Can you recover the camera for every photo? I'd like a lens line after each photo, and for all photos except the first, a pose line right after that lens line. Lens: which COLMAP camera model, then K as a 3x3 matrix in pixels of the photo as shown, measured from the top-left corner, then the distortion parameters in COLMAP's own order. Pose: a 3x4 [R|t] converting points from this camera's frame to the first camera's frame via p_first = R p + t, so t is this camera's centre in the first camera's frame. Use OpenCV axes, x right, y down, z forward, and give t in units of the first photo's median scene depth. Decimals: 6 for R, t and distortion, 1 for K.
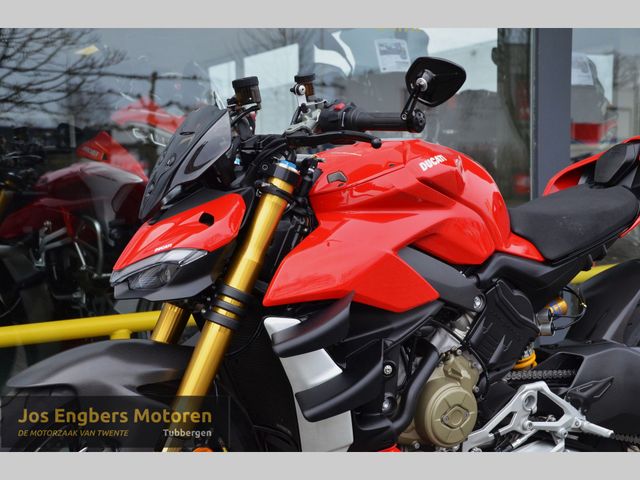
lens RADIAL K [[905.1, 0, 324.6], [0, 905.1, 242.5], [0, 0, 1]] dist [0.190835, 0.000000]
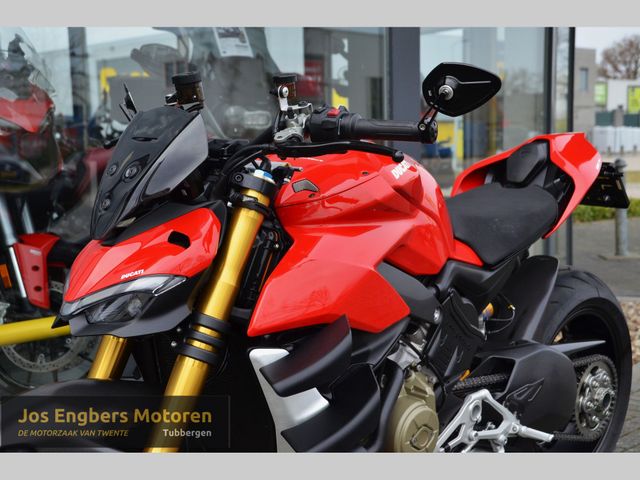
lens RADIAL K [[905.7, 0, 303.5], [0, 905.7, 230.7], [0, 0, 1]] dist [0.155782, 0.000000]
pose [[0.971660, -0.021745, 0.235381, -0.188615], [0.018518, 0.999702, 0.015914, -0.039192], [-0.235657, -0.011104, 0.971773, 0.109539]]
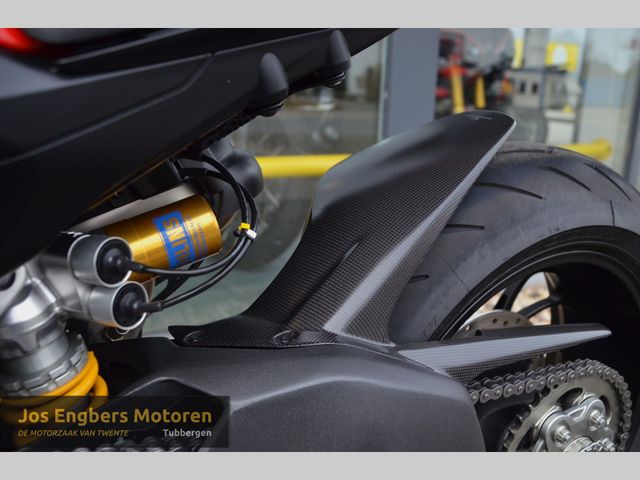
lens RADIAL K [[622.8, 0, 319.6], [0, 622.8, 241.1], [0, 0, 1]] dist [-0.002324, 0.000000]
pose [[0.998033, 0.062691, 0.000410, 0.345245], [-0.061847, 0.983484, 0.170098, 0.040301], [0.010260, -0.169789, 0.985427, 0.907299]]
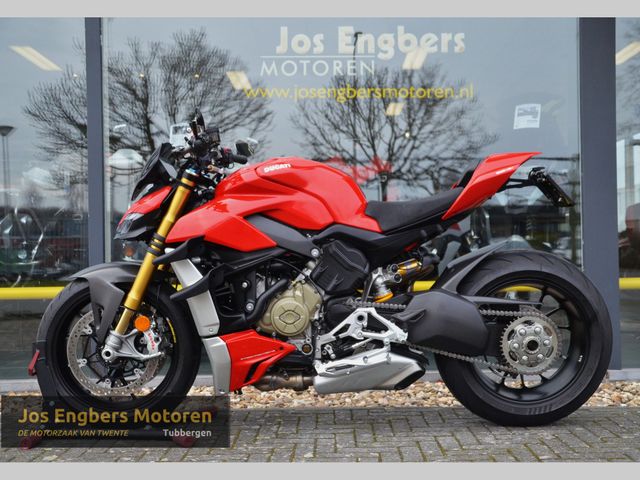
lens RADIAL K [[768.7, 0, 323.5], [0, 768.7, 237.2], [0, 0, 1]] dist [0.027126, 0.000000]
pose [[0.864792, -0.002440, -0.502124, 0.886251], [-0.038988, 0.996643, -0.071990, 0.138584], [0.500614, 0.081833, 0.861794, -0.201329]]
